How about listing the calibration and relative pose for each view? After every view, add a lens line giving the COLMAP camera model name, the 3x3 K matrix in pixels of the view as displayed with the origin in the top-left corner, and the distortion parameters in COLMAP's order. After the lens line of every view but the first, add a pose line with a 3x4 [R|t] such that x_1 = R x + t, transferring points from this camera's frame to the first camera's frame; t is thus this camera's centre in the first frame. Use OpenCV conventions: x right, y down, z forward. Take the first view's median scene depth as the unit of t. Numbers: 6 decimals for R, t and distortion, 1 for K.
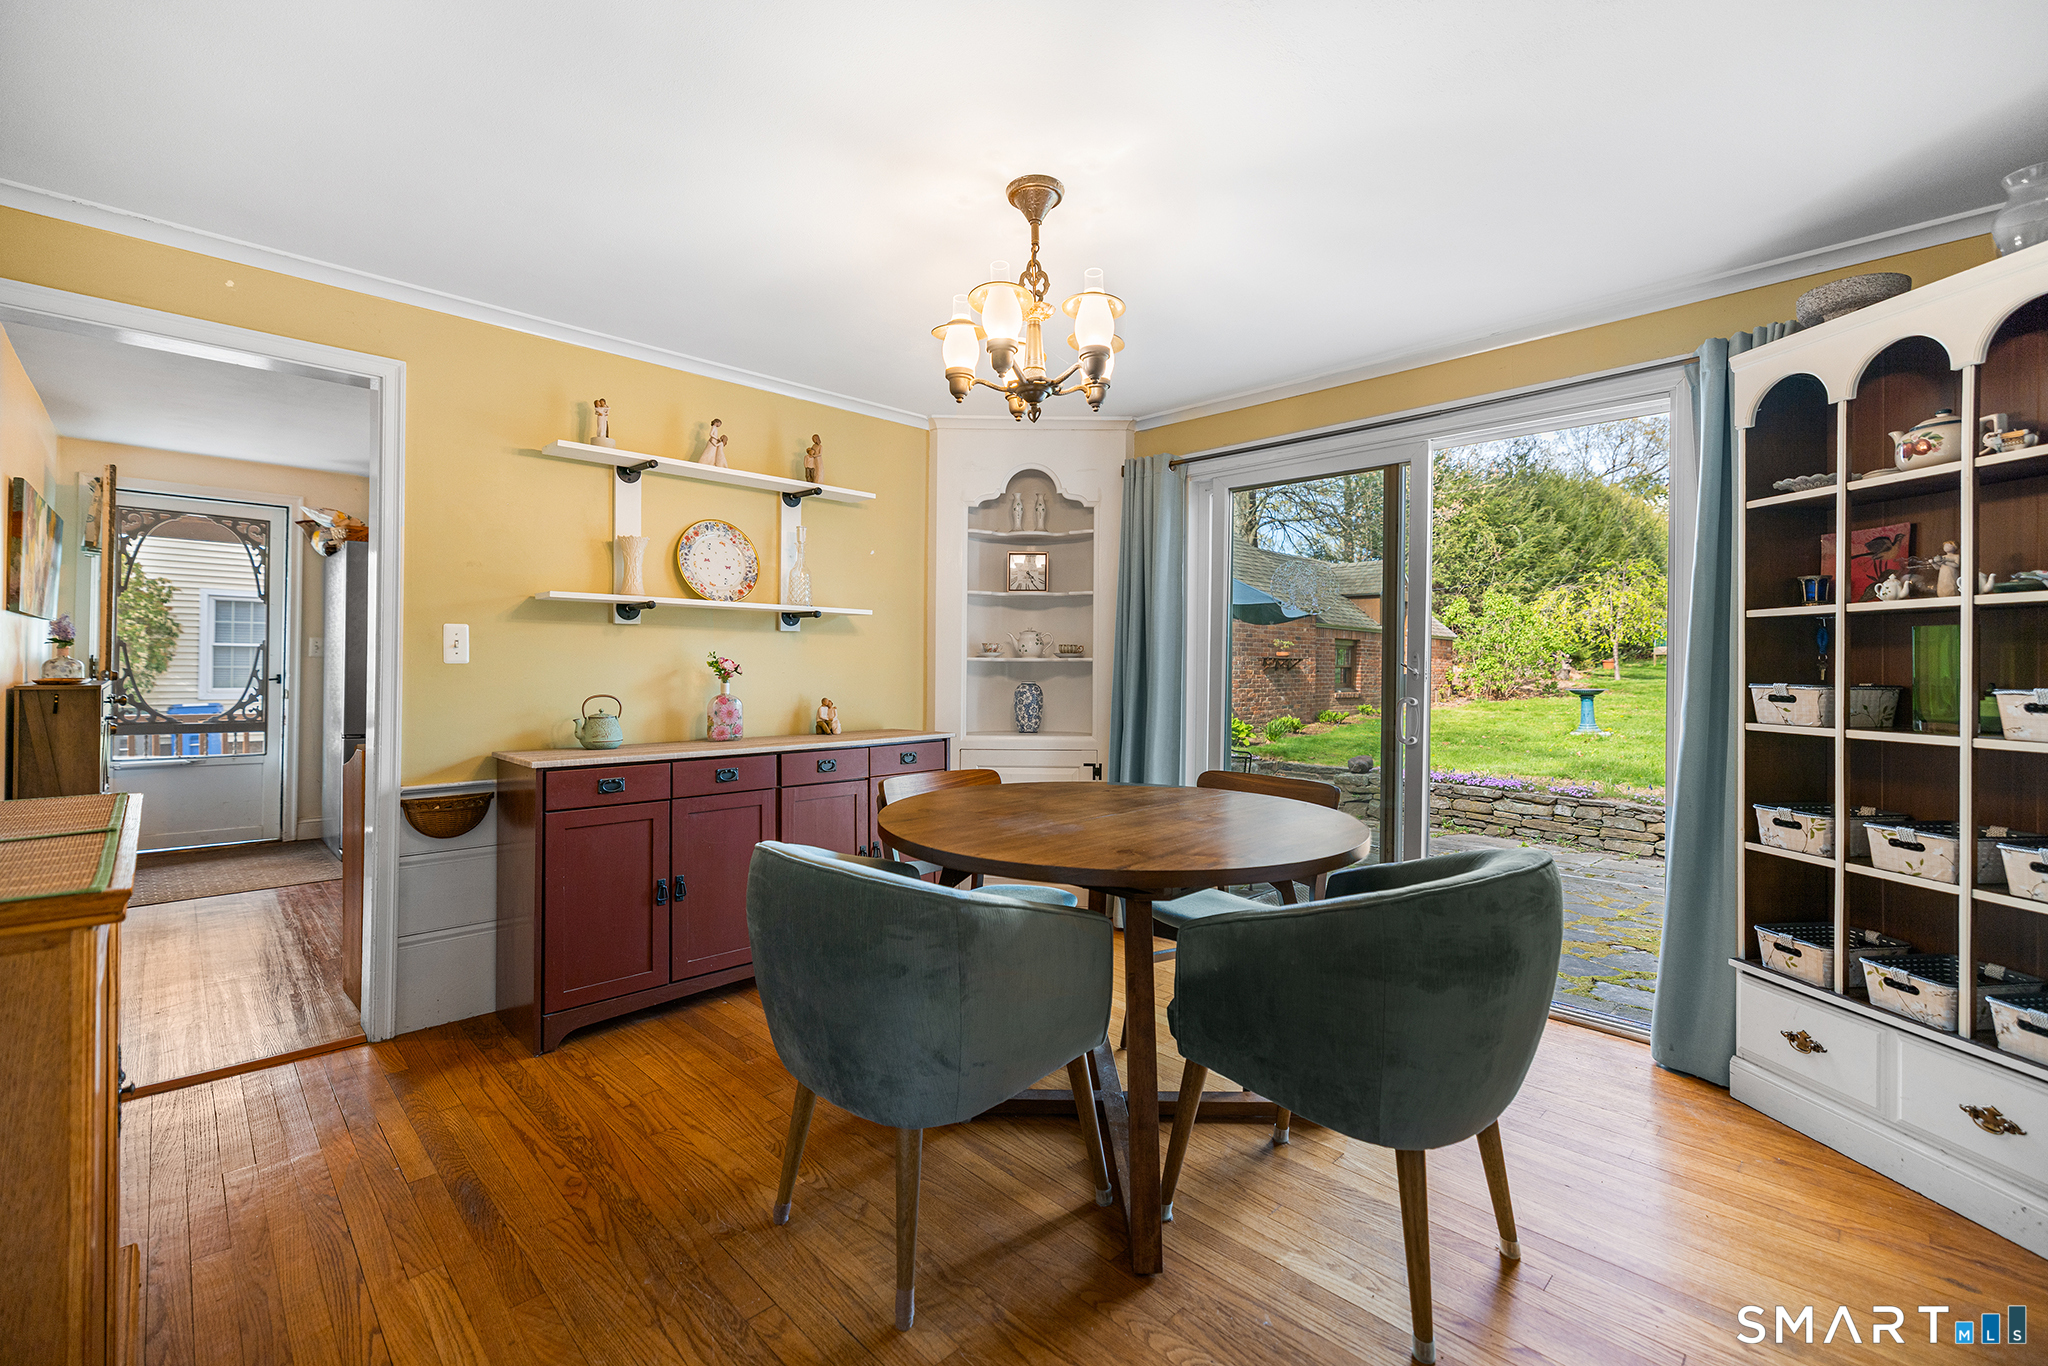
lens RADIAL K [[864.4, 0, 1013.0], [0, 864.4, 666.7], [0, 0, 1]] dist [-0.002548, 0.000346]
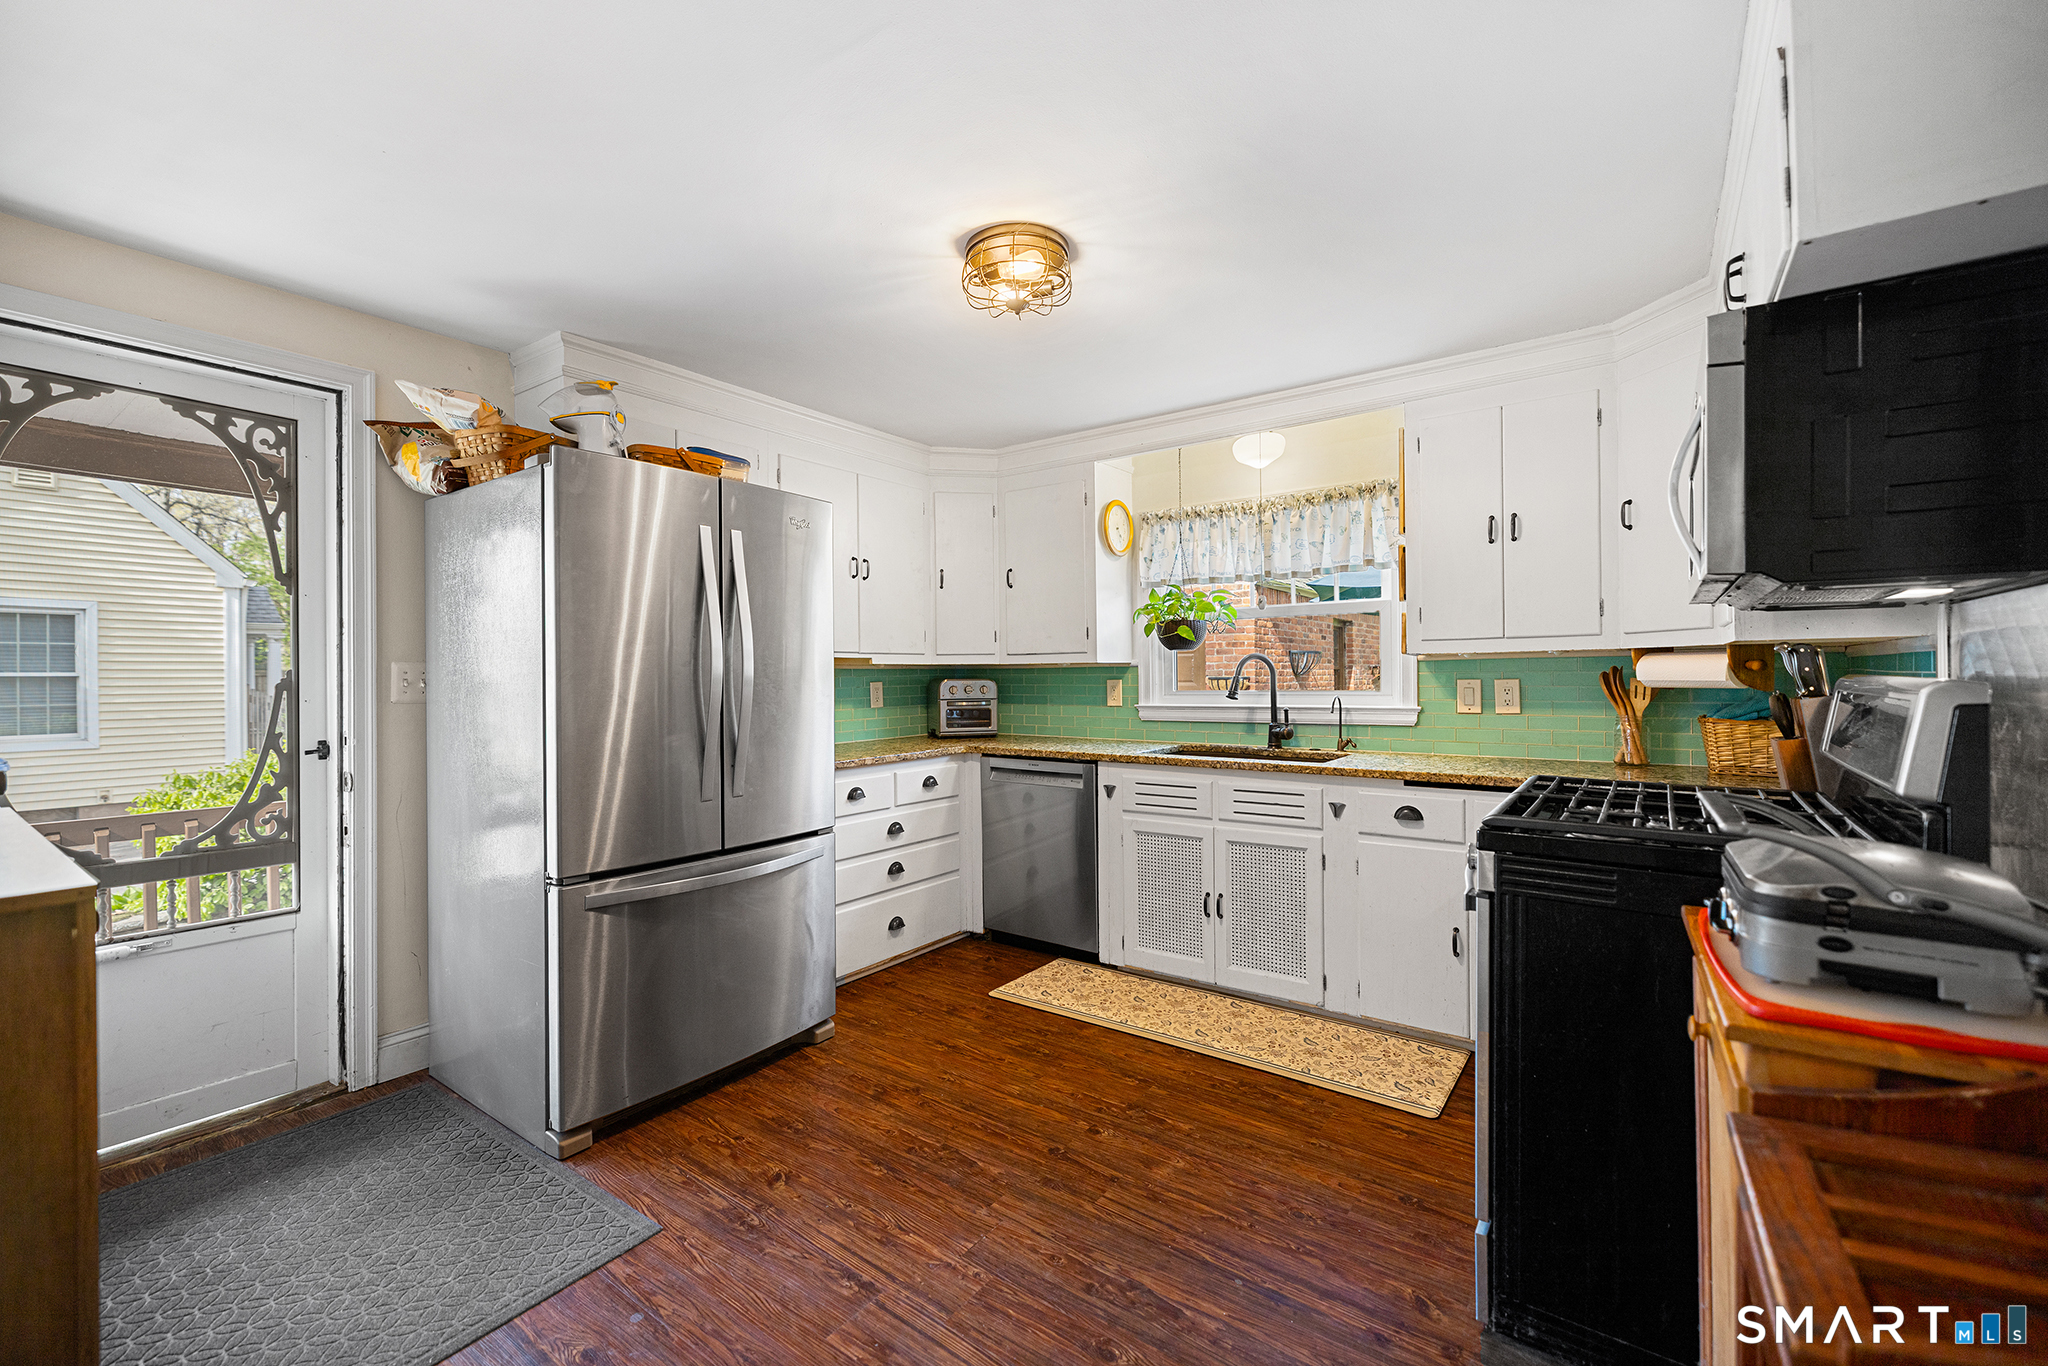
lens RADIAL K [[864.4, 0, 1022.4], [0, 864.4, 679.5], [0, 0, 1]] dist [-0.002548, 0.000346]
pose [[0.985885, -0.023939, 0.165701, -0.550732], [0.023577, 0.999713, 0.004148, -0.018249], [-0.165753, -0.000183, 0.986167, 0.465809]]
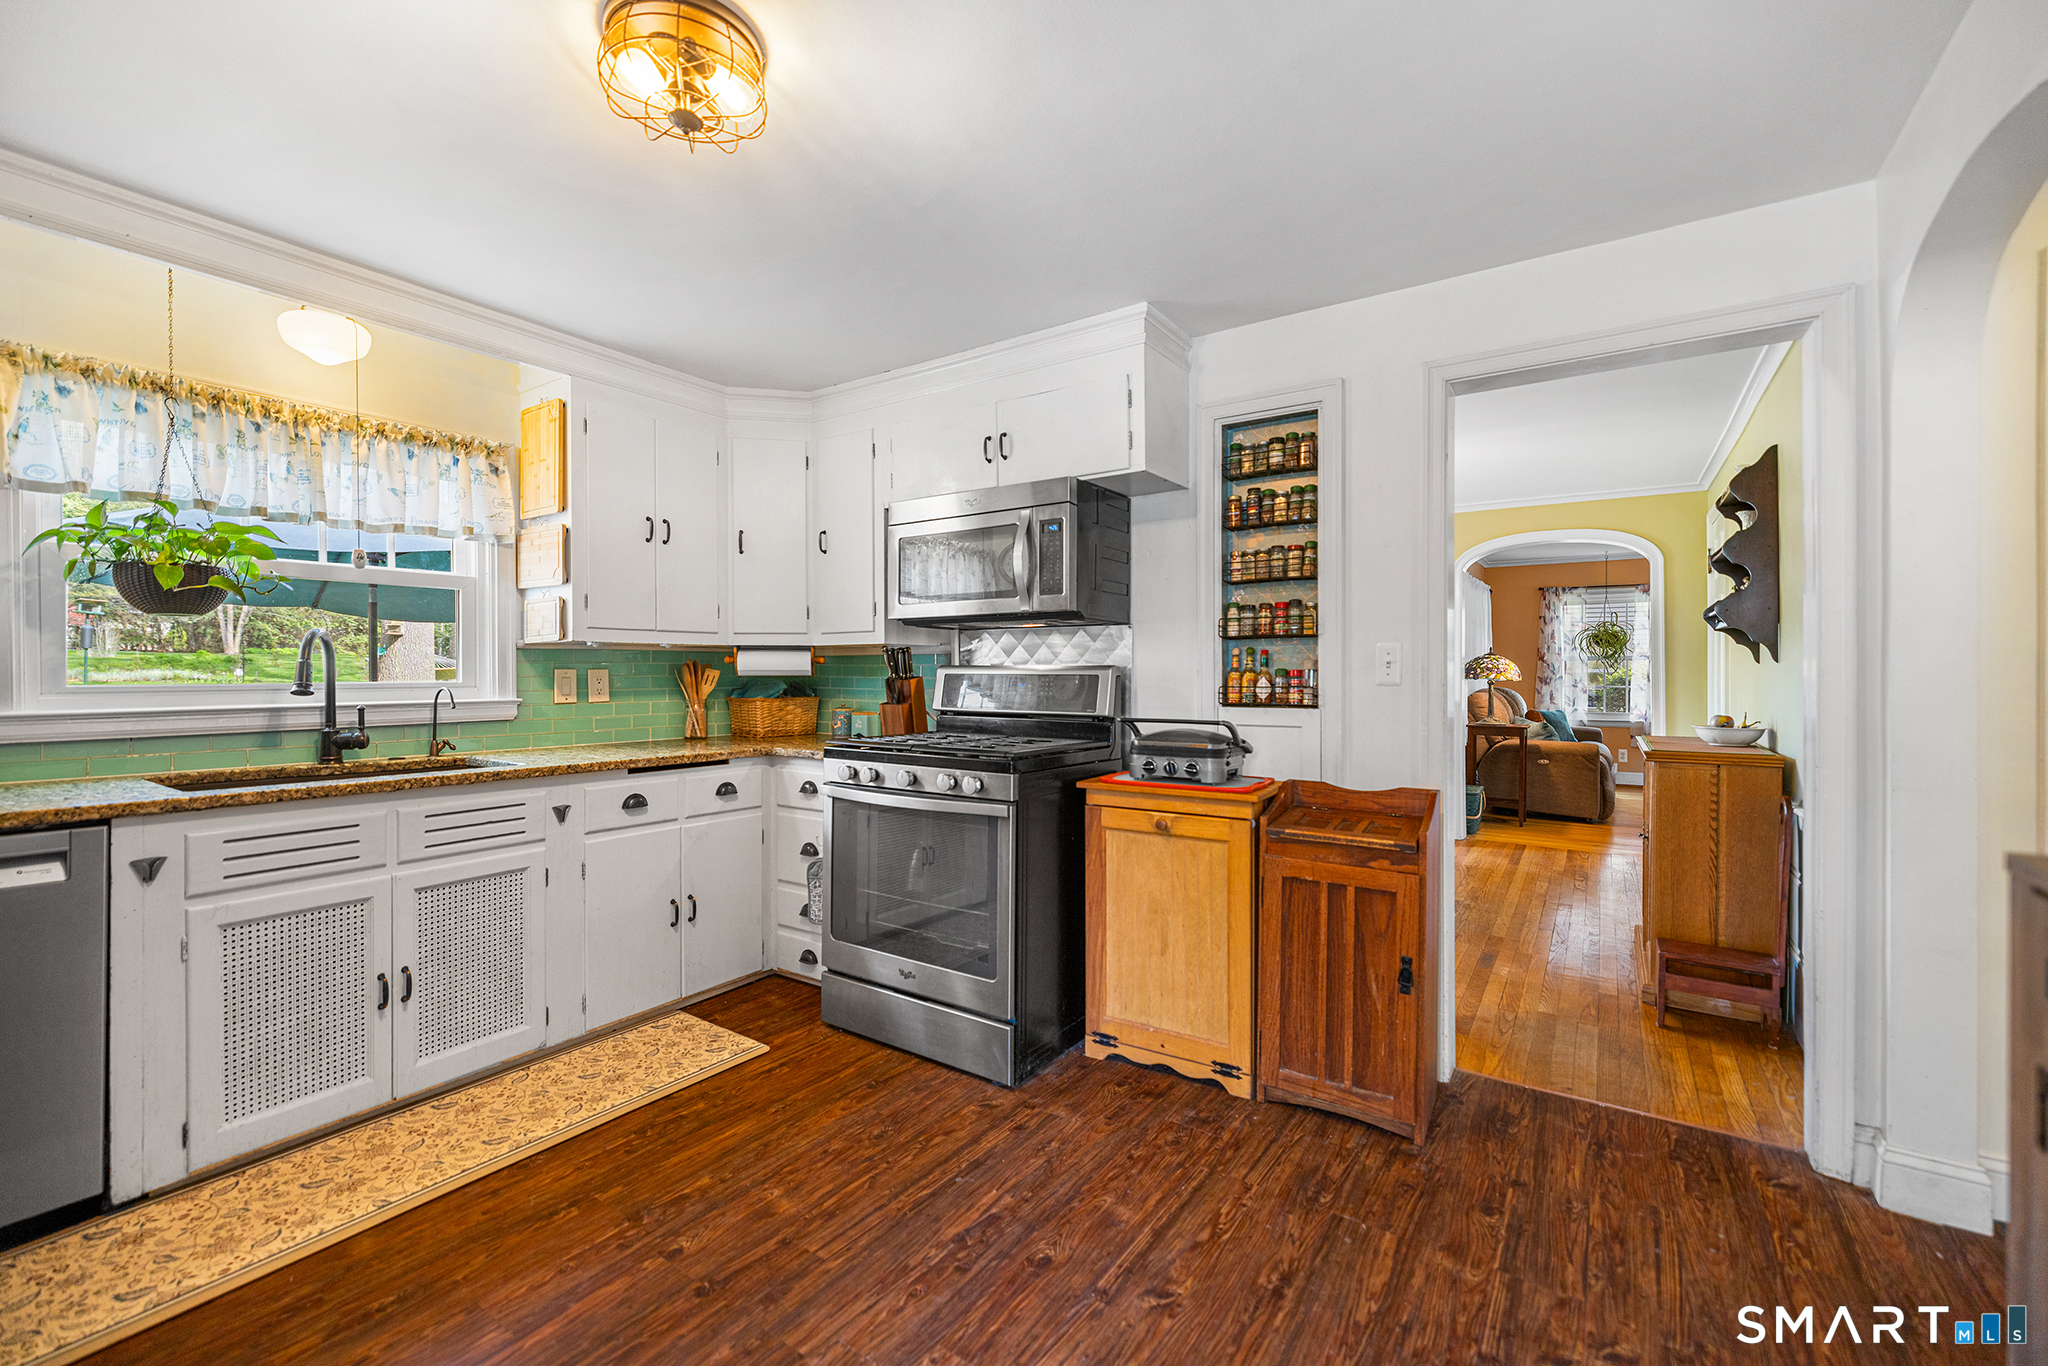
lens RADIAL K [[864.4, 0, 1010.1], [0, 864.4, 680.1], [0, 0, 1]] dist [-0.002548, 0.000346]
pose [[-0.205317, -0.022881, 0.978428, -1.109122], [-0.001148, 0.999732, 0.023138, -0.010888], [-0.978695, 0.003628, -0.205288, 1.306600]]
